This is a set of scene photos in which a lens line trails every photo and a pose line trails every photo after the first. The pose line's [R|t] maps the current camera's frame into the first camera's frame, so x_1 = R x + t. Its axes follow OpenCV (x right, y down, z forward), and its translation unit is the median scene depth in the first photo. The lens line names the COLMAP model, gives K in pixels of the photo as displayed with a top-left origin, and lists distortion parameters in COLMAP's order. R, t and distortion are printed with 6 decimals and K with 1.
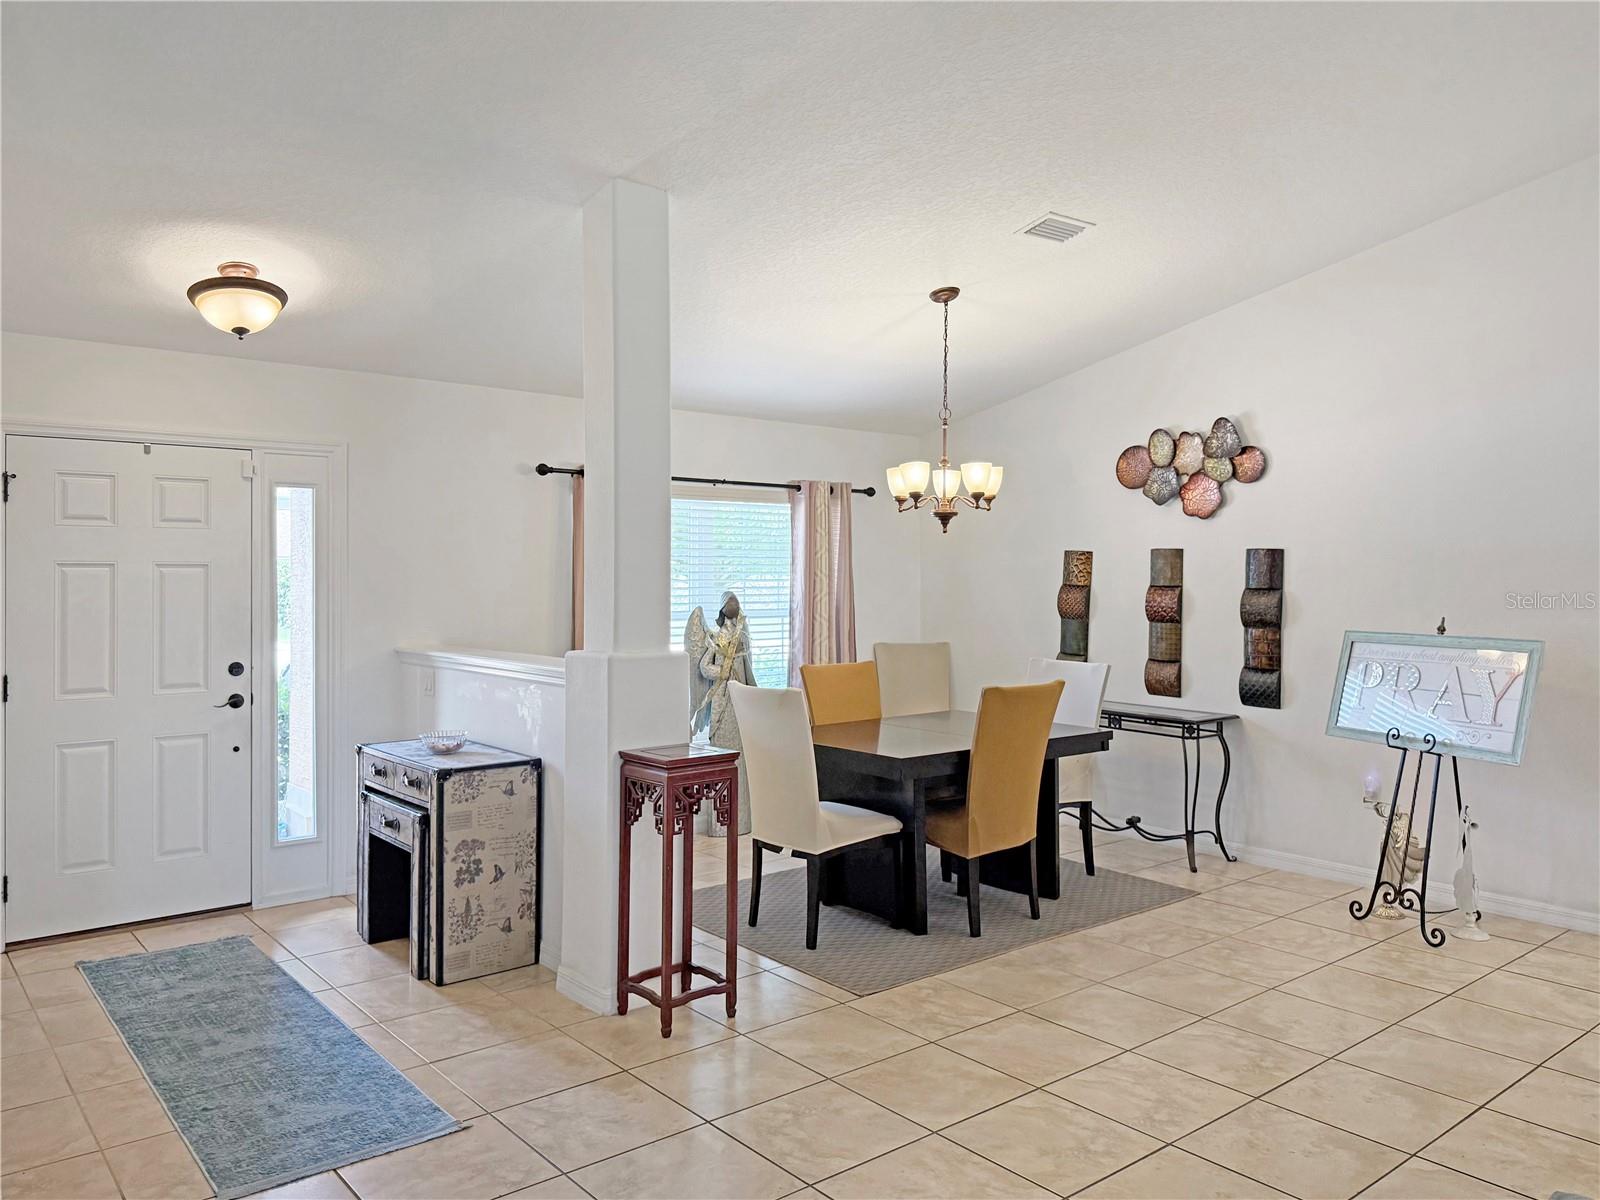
lens RADIAL K [[1186.6, 0, 802.0], [0, 1186.6, 589.2], [0, 0, 1]] dist [0.137302, -0.258383]
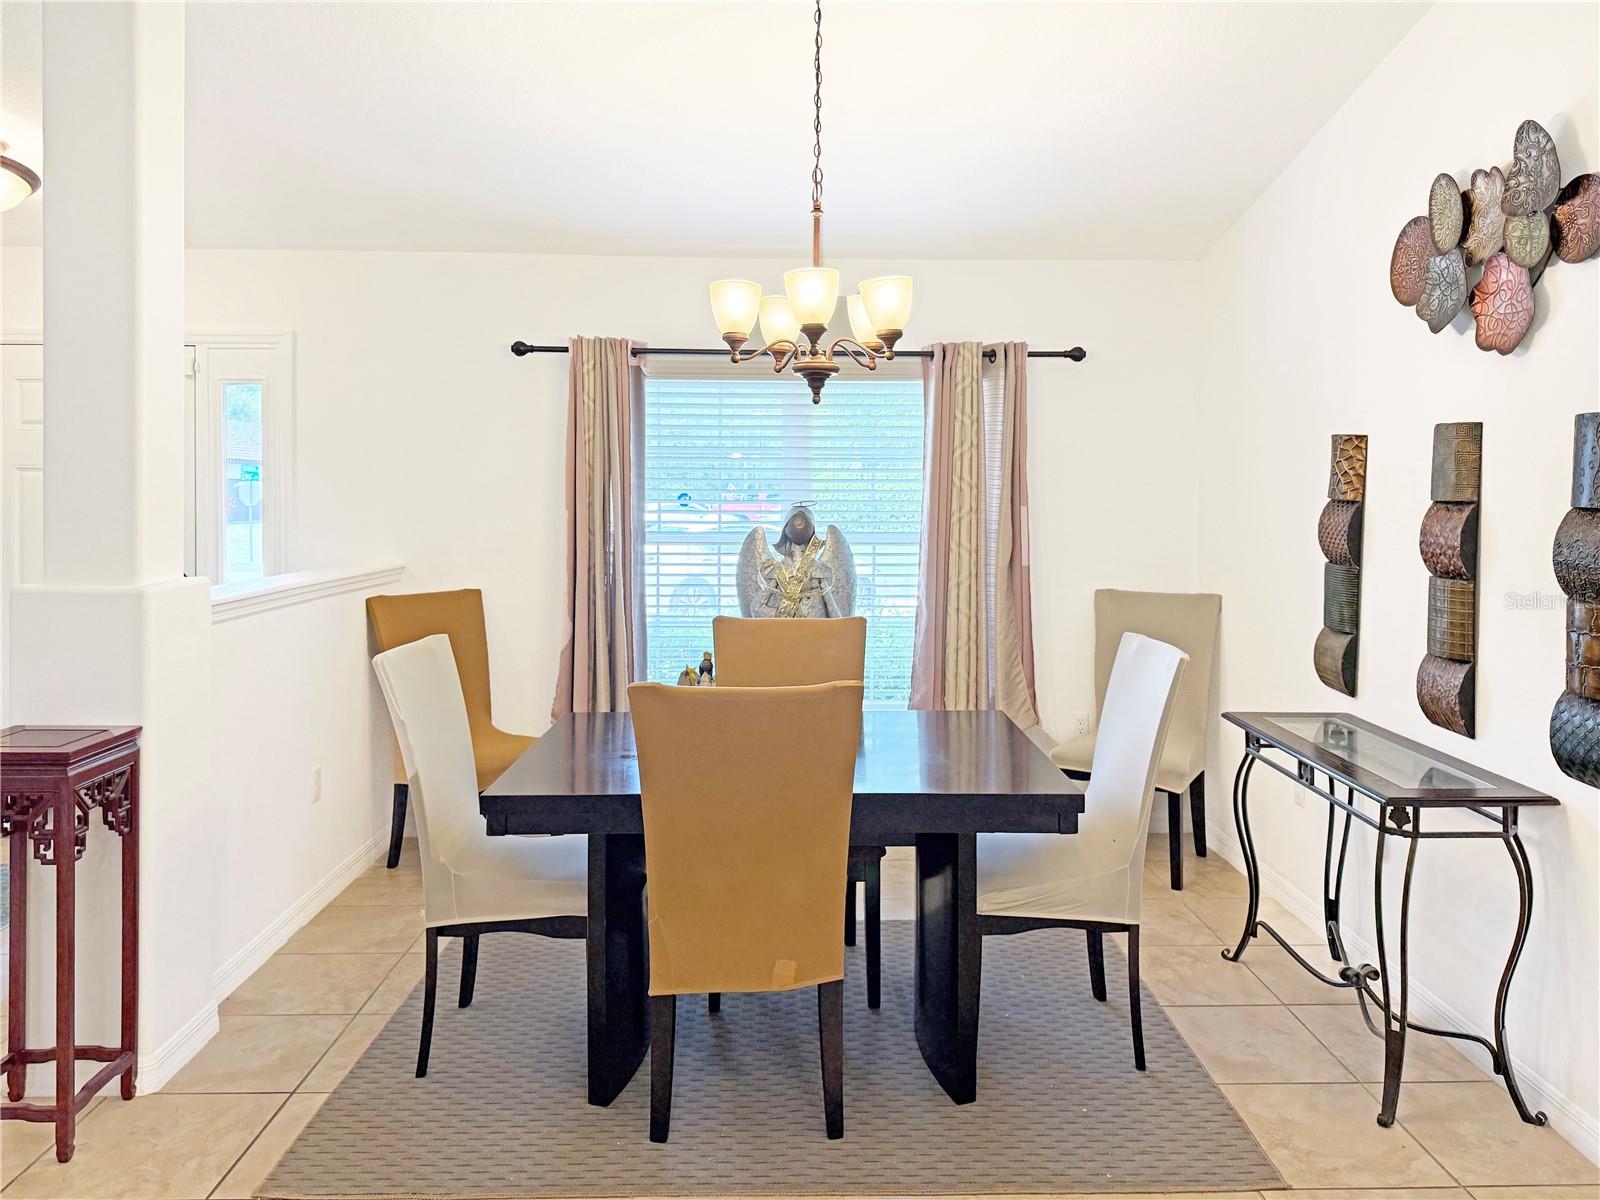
lens RADIAL K [[1176.4, 0, 799.9], [0, 1176.4, 518.6], [0, 0, 1]] dist [0.065810, -0.093789]
pose [[0.783100, 0.016534, -0.621676, 0.414303], [-0.010853, 0.999858, 0.012921, 0.000798], [0.621801, -0.003371, 0.783168, 0.490030]]
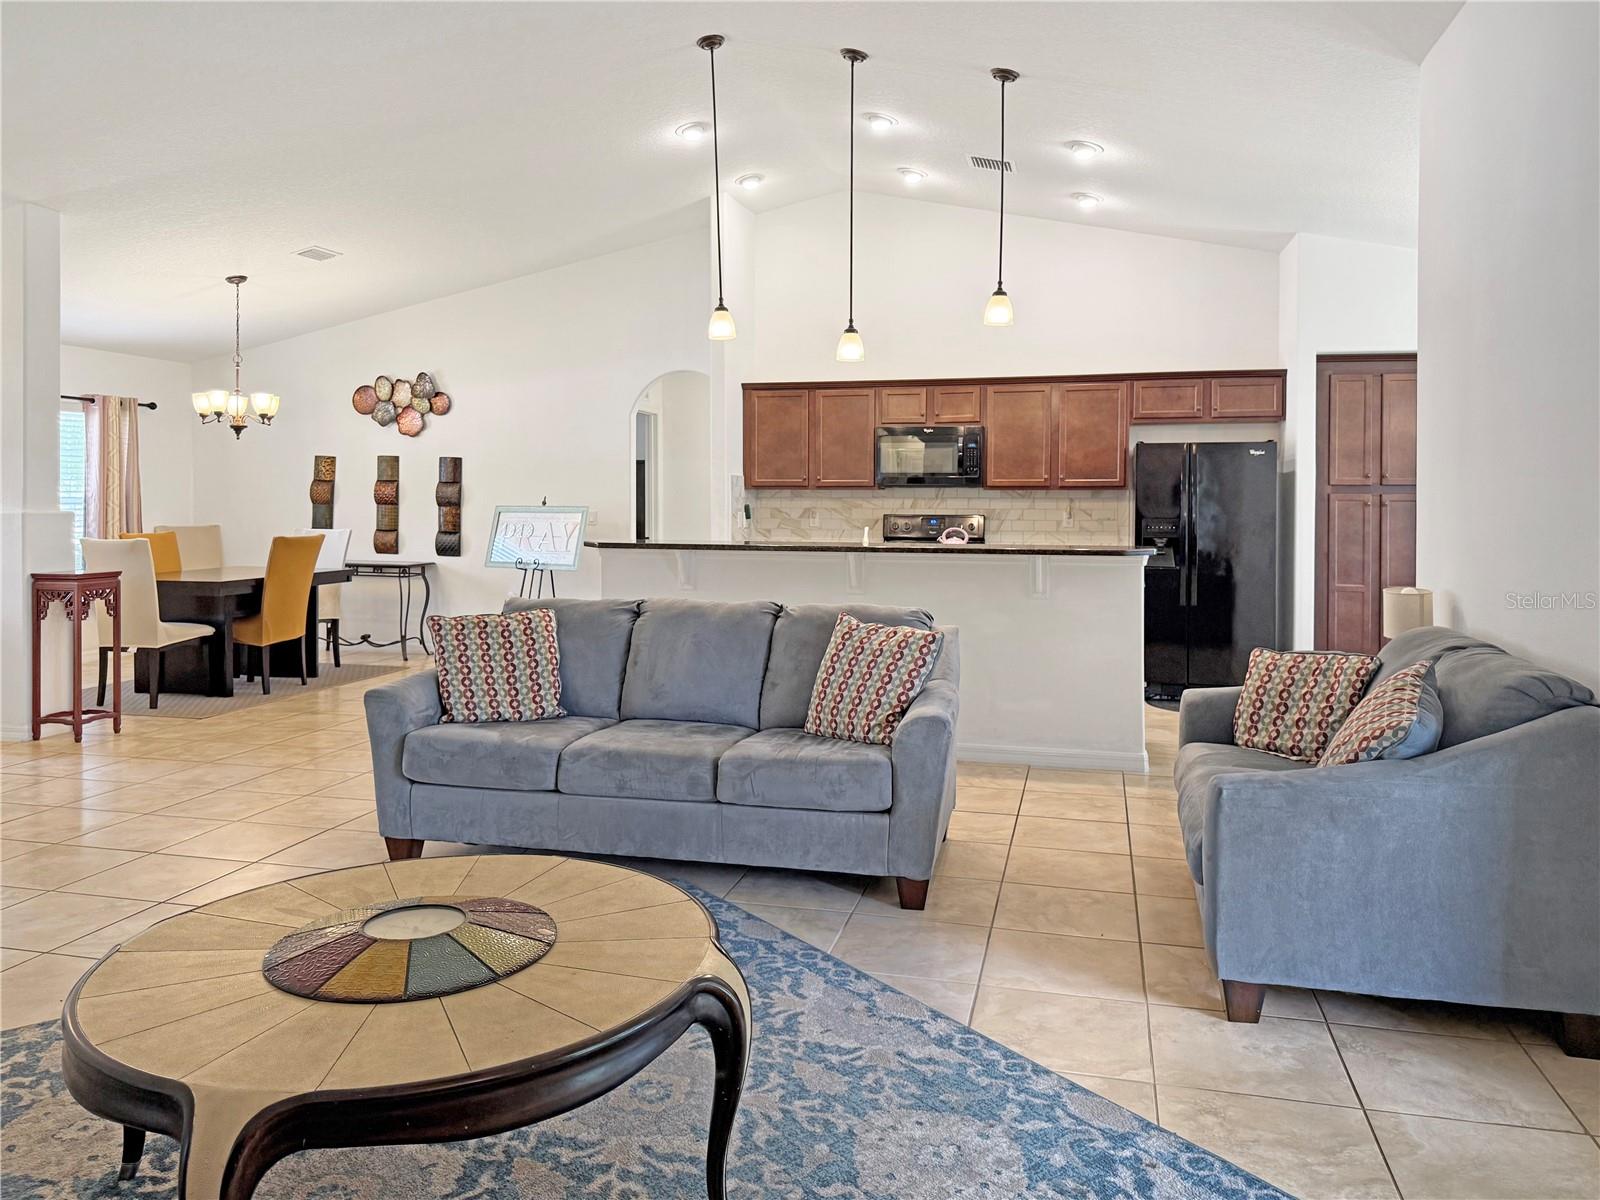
lens RADIAL K [[1176.4, 0, 799.9], [0, 1176.4, 518.6], [0, 0, 1]] dist [0.065810, -0.093789]
pose [[0.805512, -0.007526, 0.592532, -0.169451], [0.002635, 0.999955, 0.009118, 0.034757], [-0.592574, -0.005783, 0.805495, -0.531100]]
